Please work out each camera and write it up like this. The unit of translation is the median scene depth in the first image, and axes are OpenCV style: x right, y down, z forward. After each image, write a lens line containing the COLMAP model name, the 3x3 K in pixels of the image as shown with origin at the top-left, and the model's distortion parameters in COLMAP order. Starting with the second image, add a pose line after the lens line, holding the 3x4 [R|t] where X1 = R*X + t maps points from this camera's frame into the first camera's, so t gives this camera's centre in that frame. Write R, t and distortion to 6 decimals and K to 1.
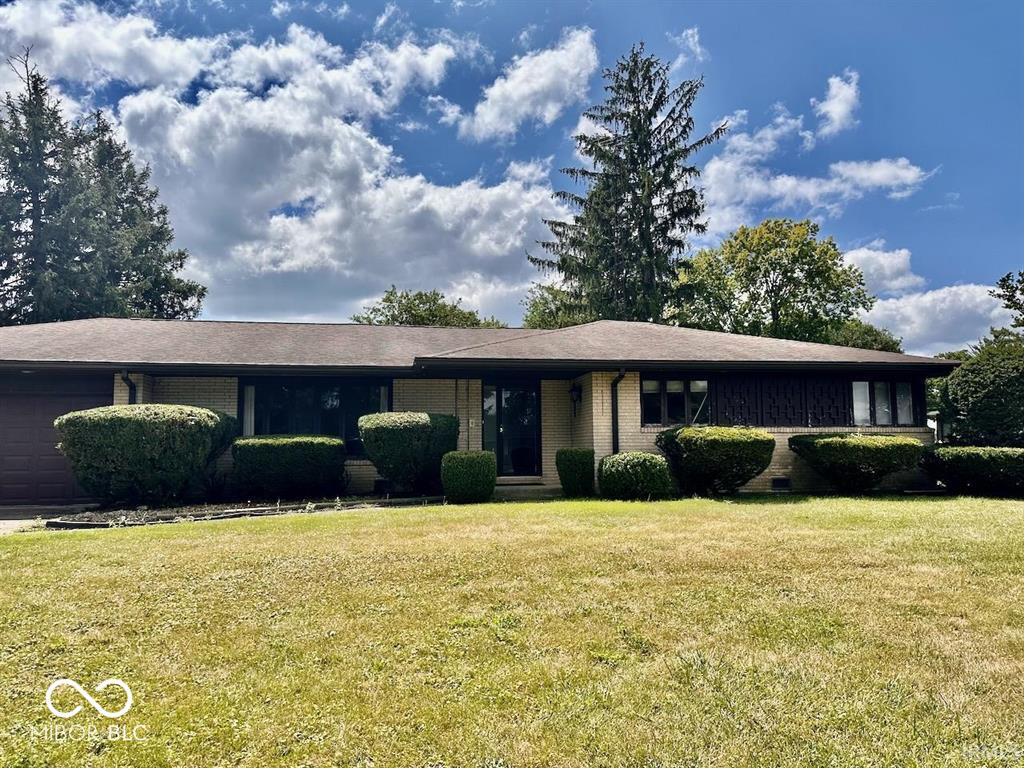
lens RADIAL K [[717.6, 0, 507.6], [0, 717.6, 376.8], [0, 0, 1]] dist [0.089498, -0.118268]
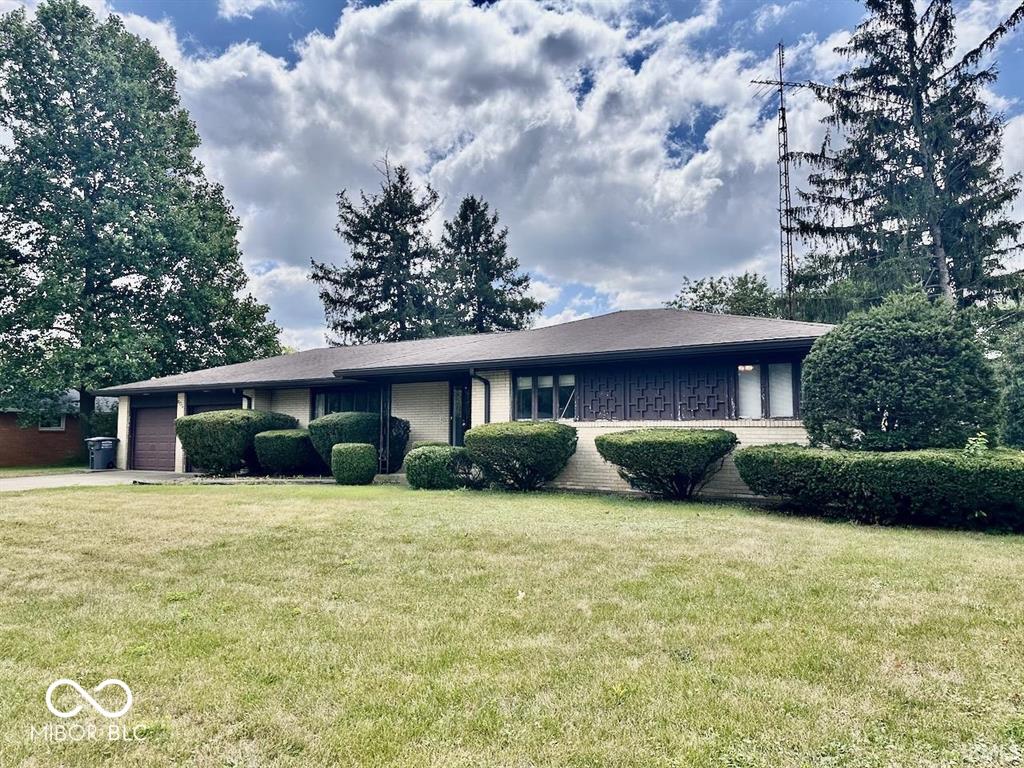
lens RADIAL K [[717.6, 0, 507.6], [0, 717.6, 376.8], [0, 0, 1]] dist [0.089498, -0.118268]
pose [[0.747336, -0.047940, -0.662715, 0.868874], [0.059034, 0.998240, -0.005640, 0.007820], [0.661819, -0.034908, 0.748851, 0.200953]]
